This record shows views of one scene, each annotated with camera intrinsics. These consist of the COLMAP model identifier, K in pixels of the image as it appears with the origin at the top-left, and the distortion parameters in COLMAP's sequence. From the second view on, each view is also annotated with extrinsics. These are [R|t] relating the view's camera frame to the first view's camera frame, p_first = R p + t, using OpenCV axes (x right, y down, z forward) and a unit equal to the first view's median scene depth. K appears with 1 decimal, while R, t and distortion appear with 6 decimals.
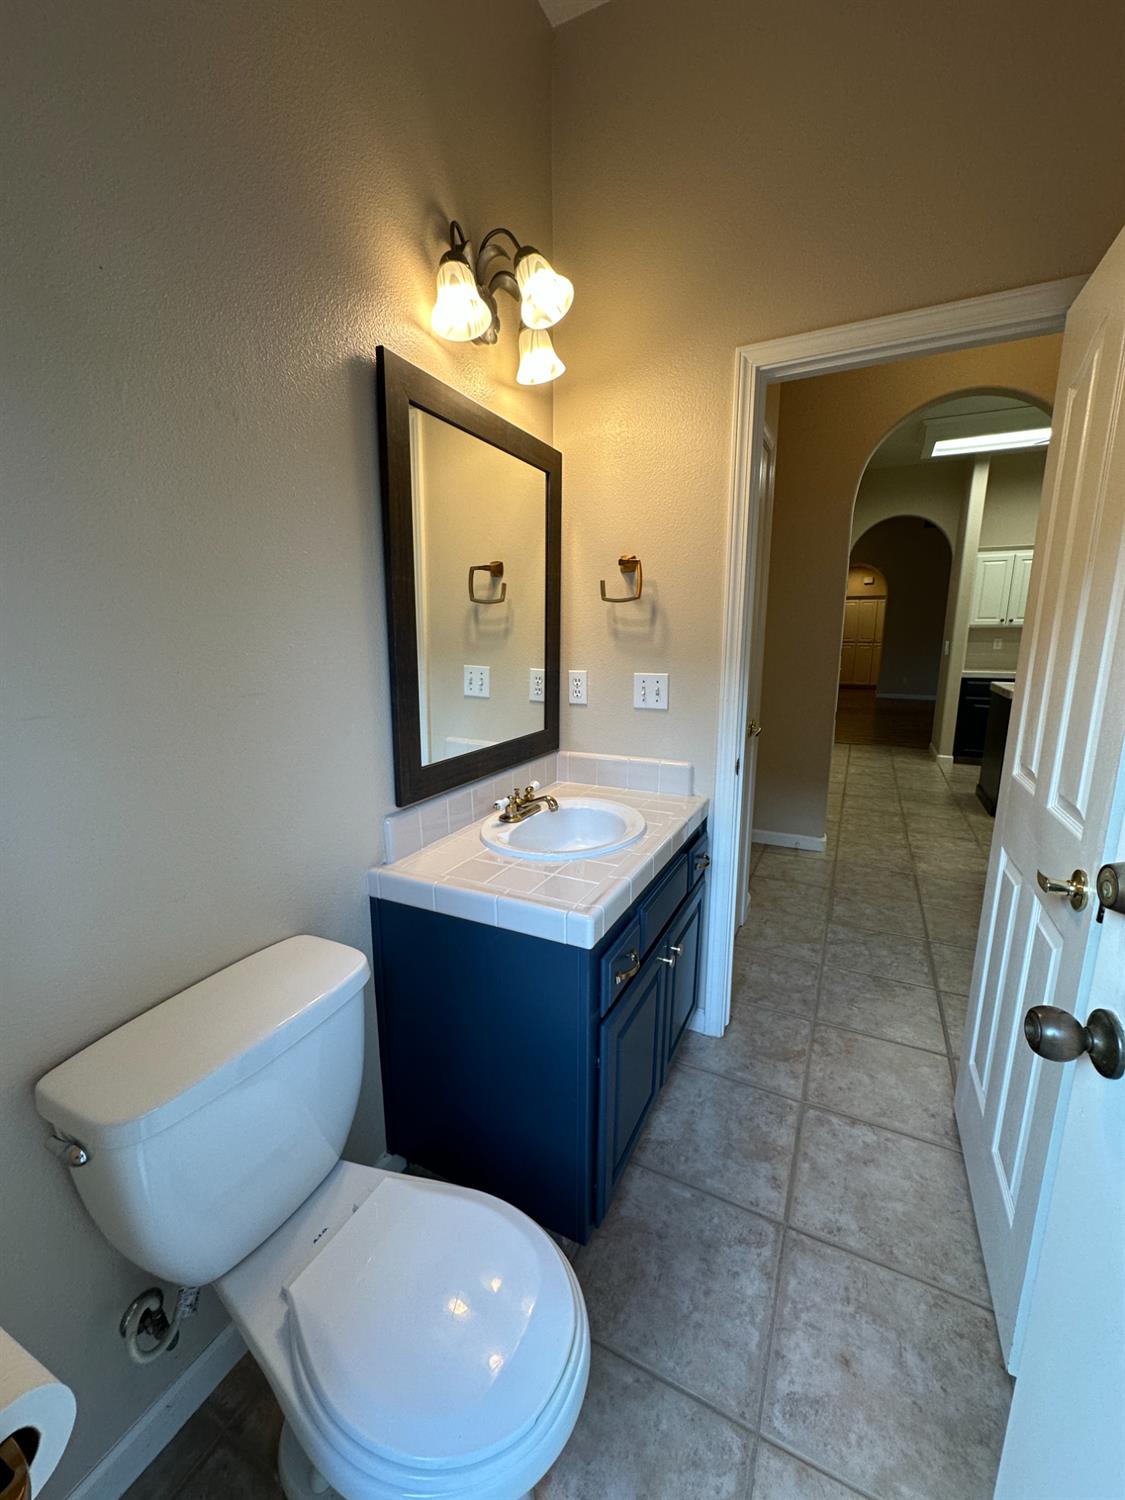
lens RADIAL K [[598.0, 0, 562.5], [0, 598.0, 750.0], [0, 0, 1]] dist [-0.002374, 0.000212]
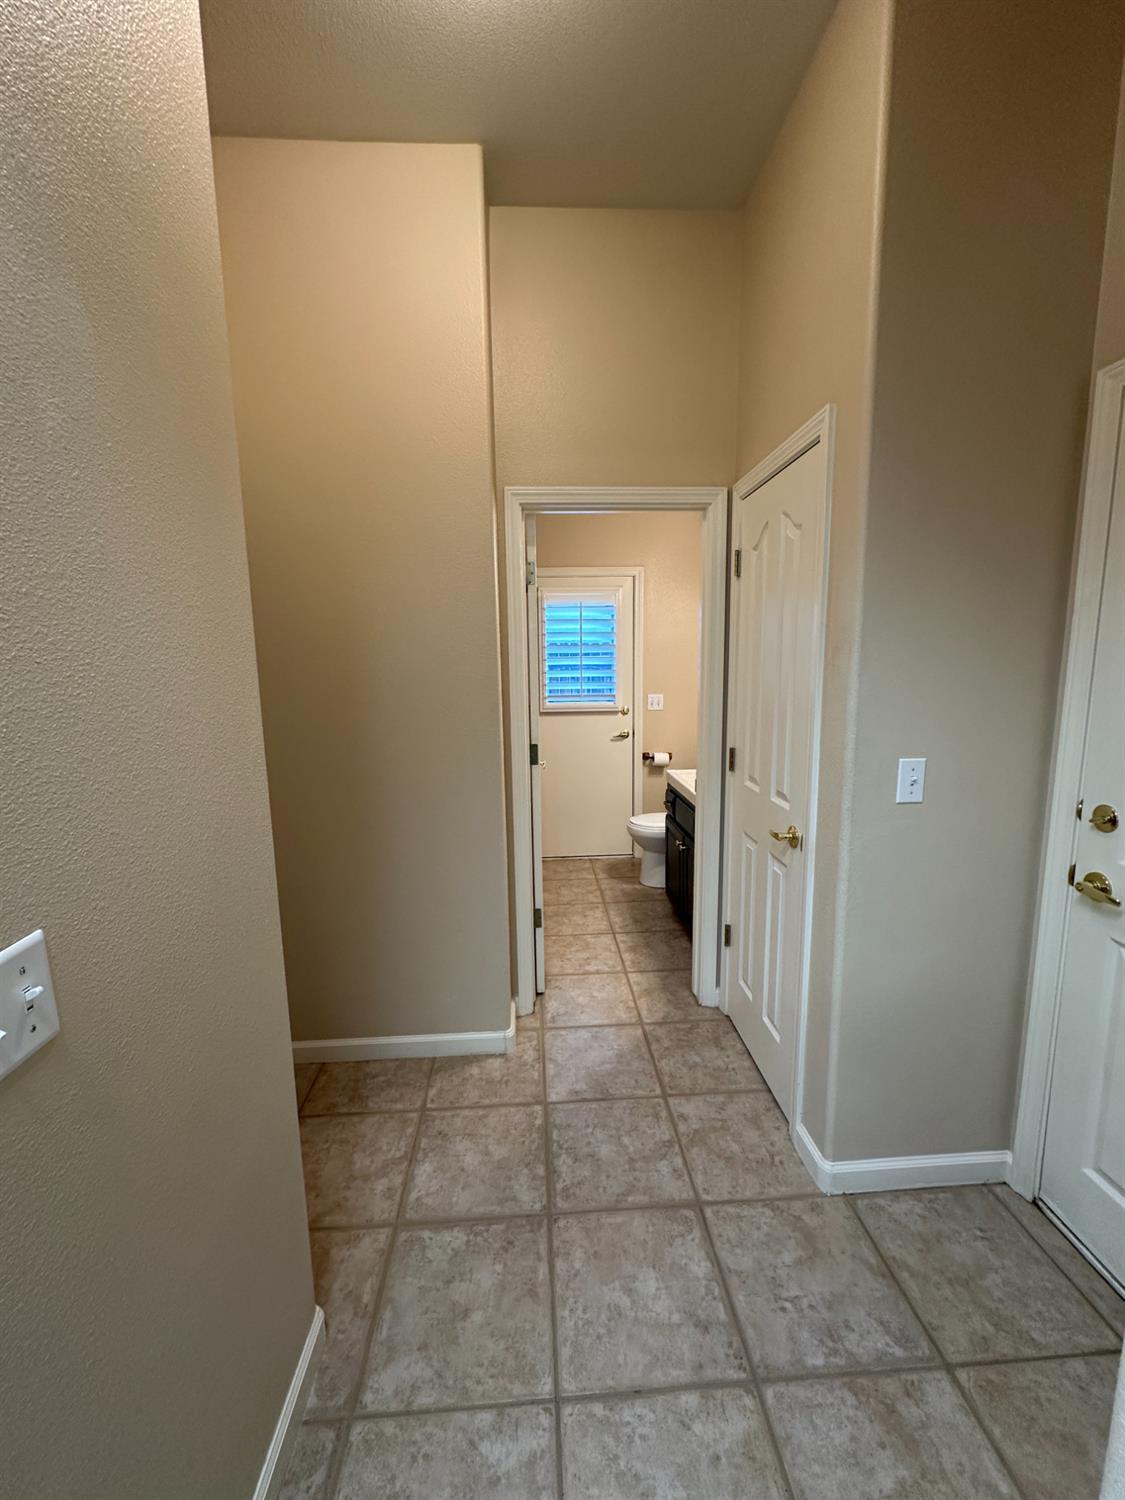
lens RADIAL K [[598.0, 0, 562.5], [0, 598.0, 750.0], [0, 0, 1]] dist [-0.002374, 0.000212]
pose [[-0.867791, 0.089987, -0.488713, 1.252022], [-0.080016, 0.945330, 0.316146, -0.469237], [0.490444, 0.313453, -0.813149, 1.983586]]
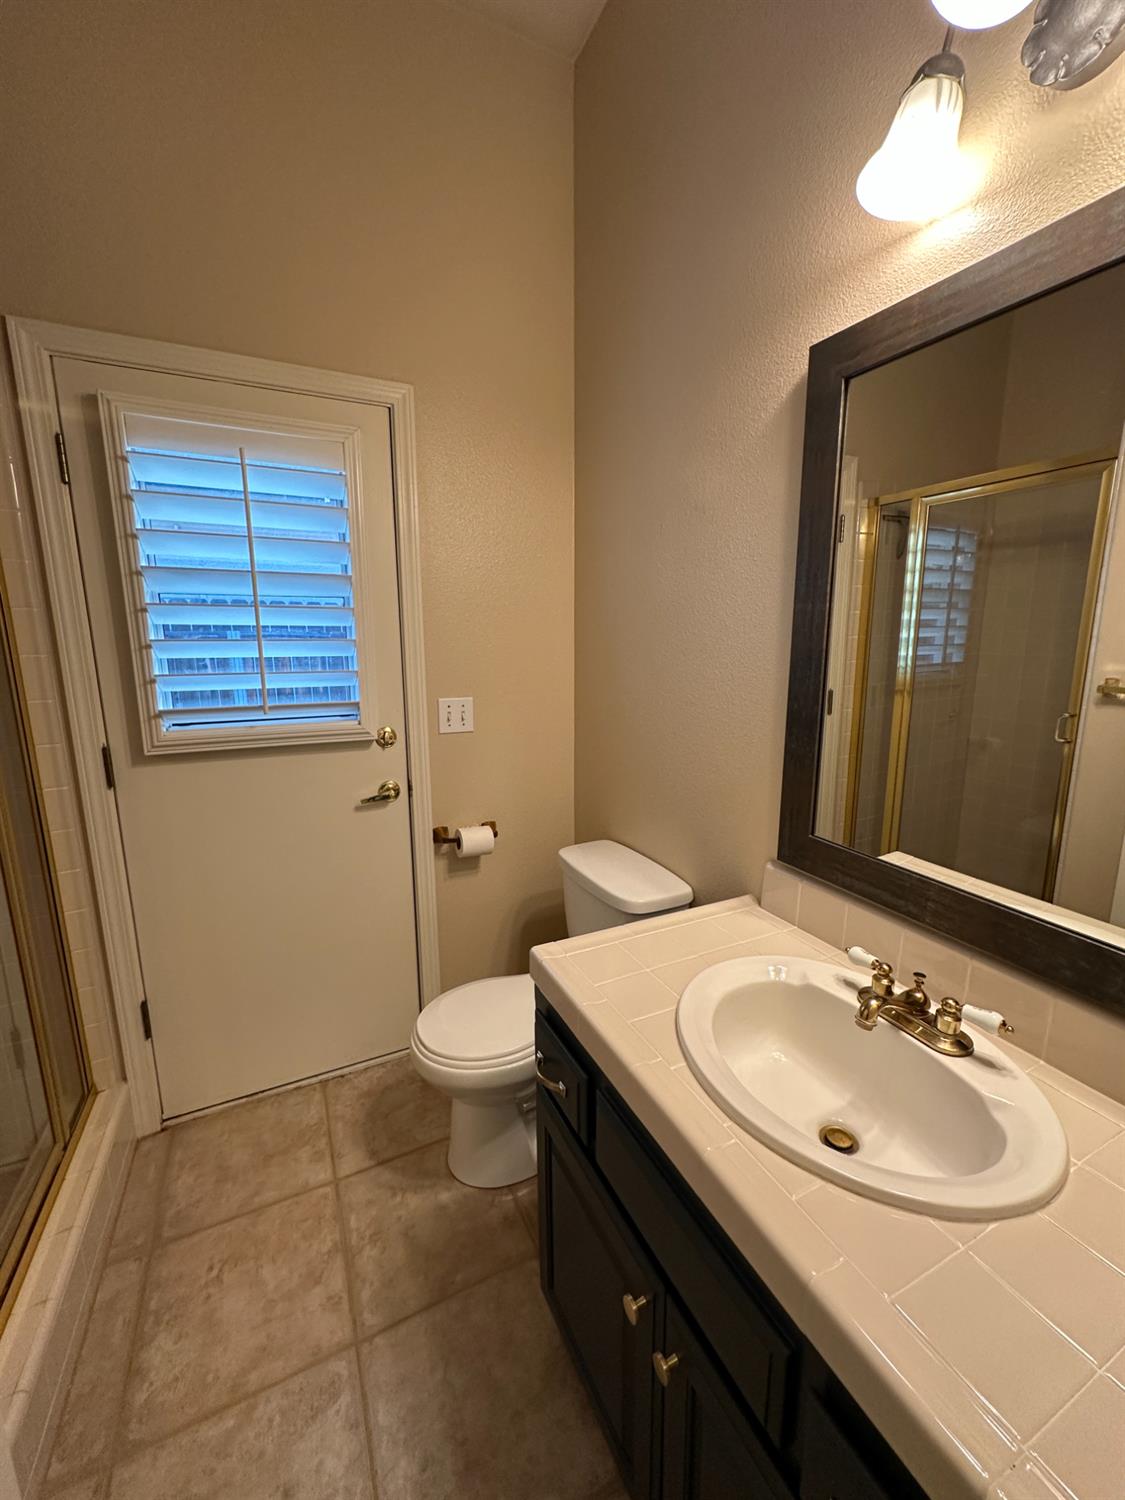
lens RADIAL K [[598.0, 0, 562.5], [0, 598.0, 750.0], [0, 0, 1]] dist [-0.002374, 0.000212]
pose [[-0.612442, 0.150455, -0.776066, 0.464833], [-0.151557, 0.941163, 0.302066, -0.216434], [0.775851, 0.302616, -0.553605, 0.918399]]
